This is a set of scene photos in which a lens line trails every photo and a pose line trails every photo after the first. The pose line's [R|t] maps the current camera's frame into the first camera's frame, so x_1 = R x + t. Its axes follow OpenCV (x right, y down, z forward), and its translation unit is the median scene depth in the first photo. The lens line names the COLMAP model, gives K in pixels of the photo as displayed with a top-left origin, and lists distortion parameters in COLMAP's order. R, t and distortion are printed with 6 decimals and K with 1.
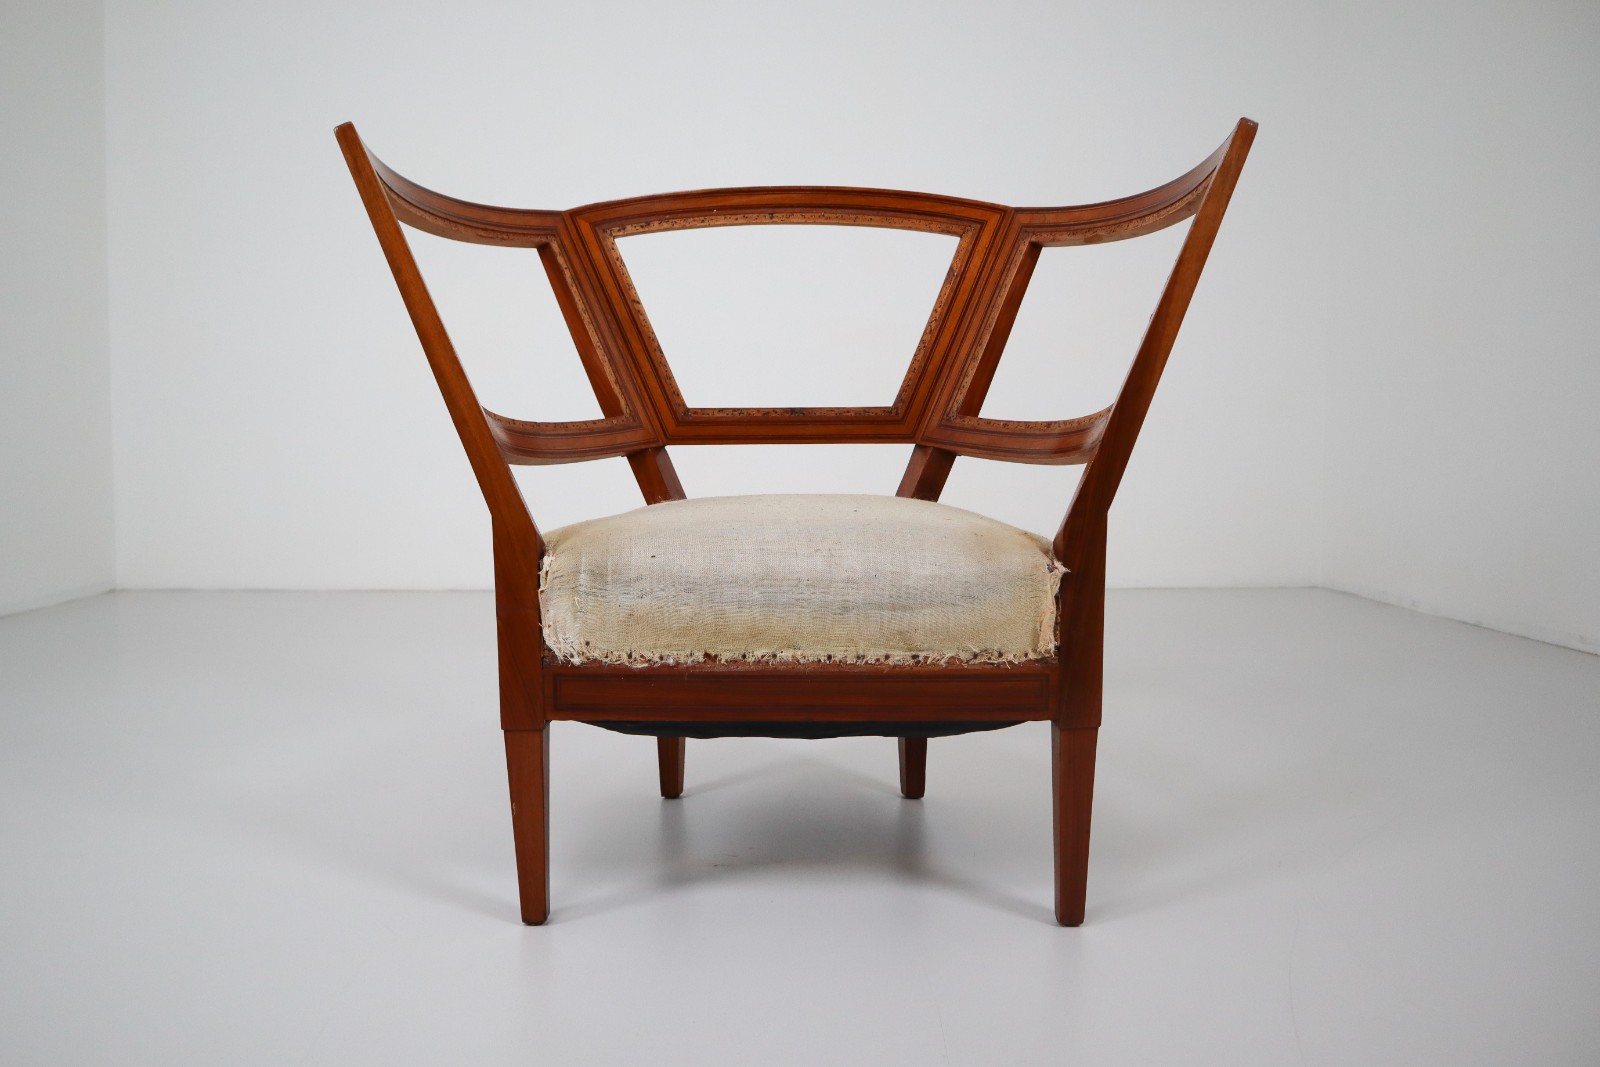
lens RADIAL K [[1217.6, 0, 800.0], [0, 1217.6, 533.5], [0, 0, 1]] dist [0.000486, -0.000132]
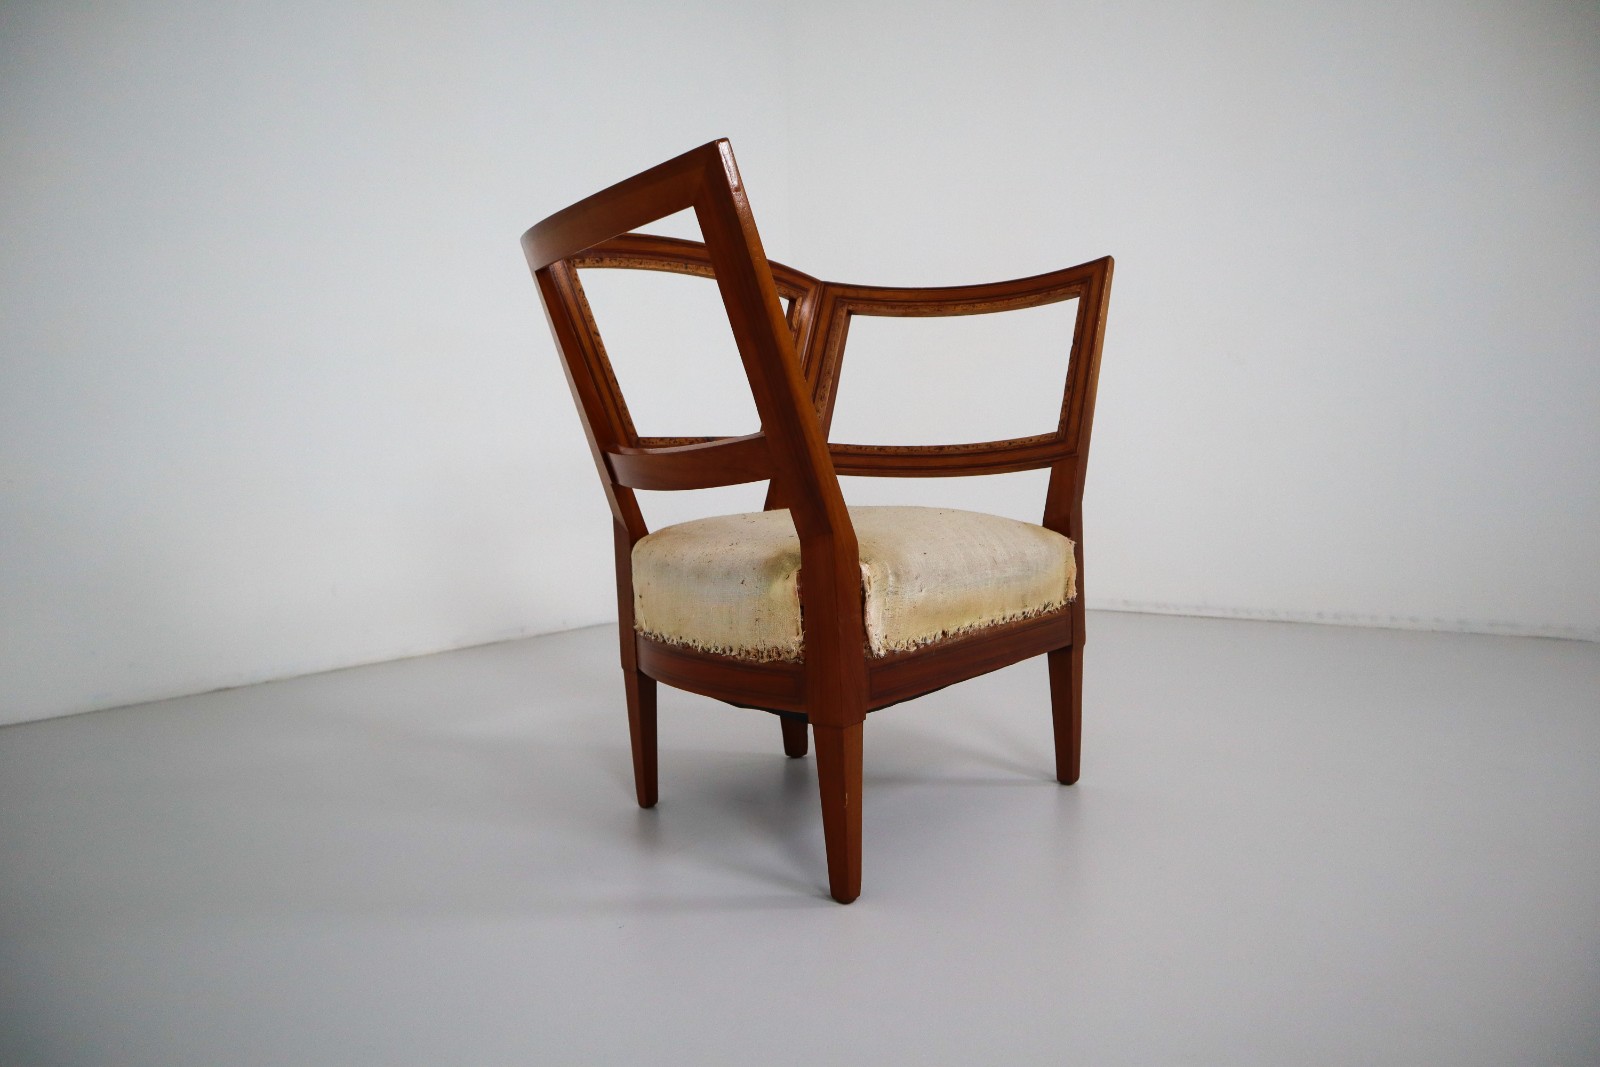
lens RADIAL K [[1137.6, 0, 800.0], [0, 1137.6, 533.5], [0, 0, 1]] dist [-0.080059, 0.000026]
pose [[0.622877, -0.066099, 0.779523, -0.801231], [0.088939, 0.995947, 0.013384, -0.021670], [-0.777248, 0.060993, 0.626231, 0.292119]]
